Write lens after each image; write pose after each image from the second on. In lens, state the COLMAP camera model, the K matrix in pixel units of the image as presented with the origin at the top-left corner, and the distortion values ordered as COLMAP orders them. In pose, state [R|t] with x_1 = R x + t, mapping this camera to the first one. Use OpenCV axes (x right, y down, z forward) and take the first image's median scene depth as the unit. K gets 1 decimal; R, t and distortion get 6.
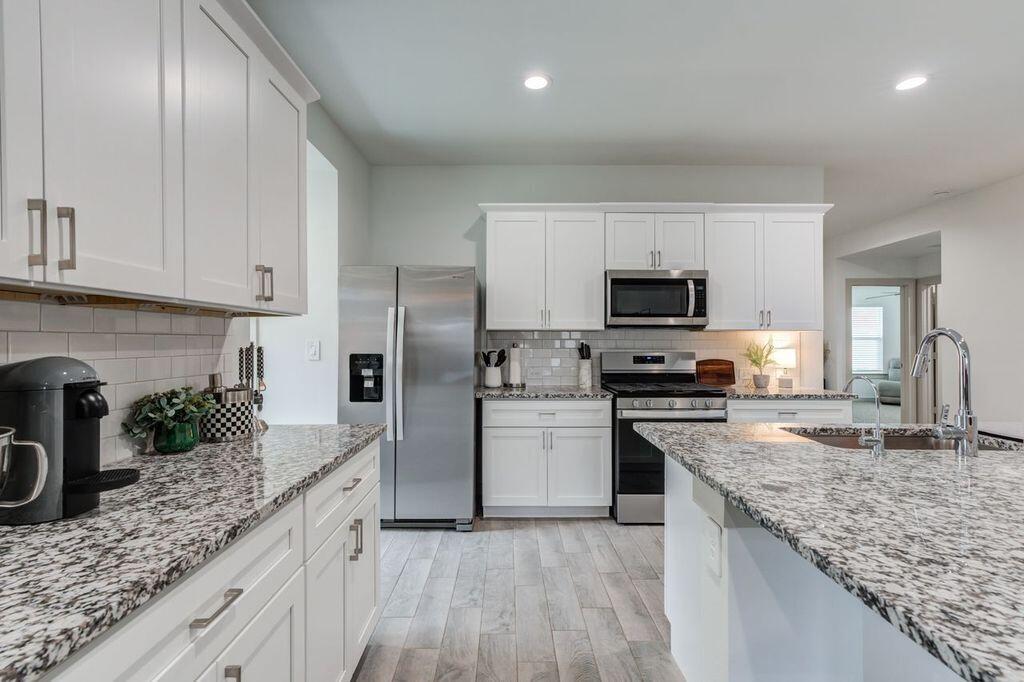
lens RADIAL K [[477.4, 0, 529.6], [0, 477.4, 342.1], [0, 0, 1]] dist [0.000101, 0.000080]
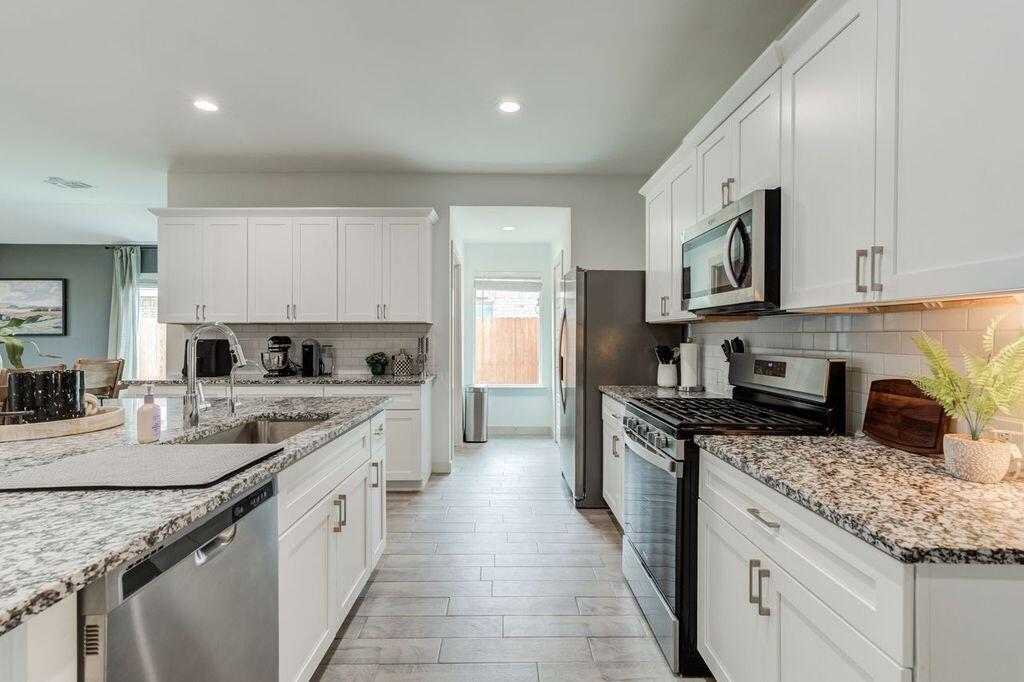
lens RADIAL K [[486.6, 0, 512.0], [0, 486.6, 341.0], [0, 0, 1]] dist [-0.012887, 0.025713]
pose [[0.021290, 0.010491, -0.999718, 0.852588], [-0.006981, 0.999922, 0.010345, 0.001681], [0.999749, 0.006759, 0.021362, 0.719868]]
